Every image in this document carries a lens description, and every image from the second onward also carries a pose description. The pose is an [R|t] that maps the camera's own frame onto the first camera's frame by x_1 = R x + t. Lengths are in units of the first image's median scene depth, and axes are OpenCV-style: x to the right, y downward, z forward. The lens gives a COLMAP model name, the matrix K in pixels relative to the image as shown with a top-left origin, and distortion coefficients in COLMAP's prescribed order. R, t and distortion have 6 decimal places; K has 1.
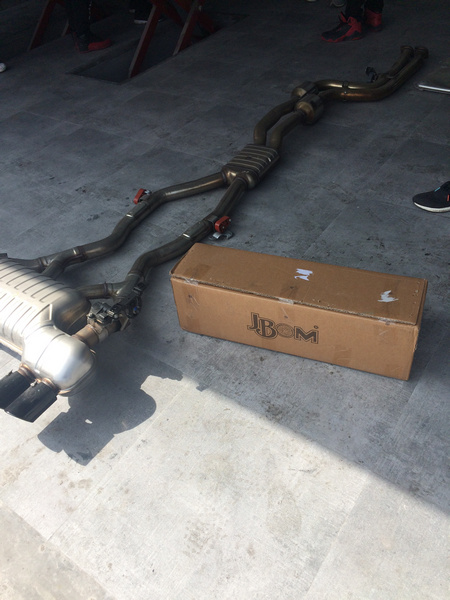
lens RADIAL K [[509.3, 0, 225.0], [0, 509.3, 300.0], [0, 0, 1]] dist [0.099042, 0.000802]
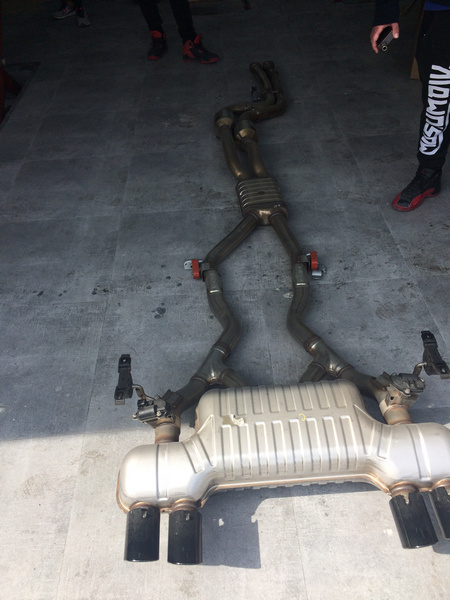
lens RADIAL K [[509.3, 0, 225.0], [0, 509.3, 300.0], [0, 0, 1]] dist [0.099042, 0.000802]
pose [[0.784141, -0.381317, 0.489612, -0.565623], [0.401093, 0.913433, 0.069023, -0.192553], [-0.473548, 0.142256, 0.869204, 0.236436]]
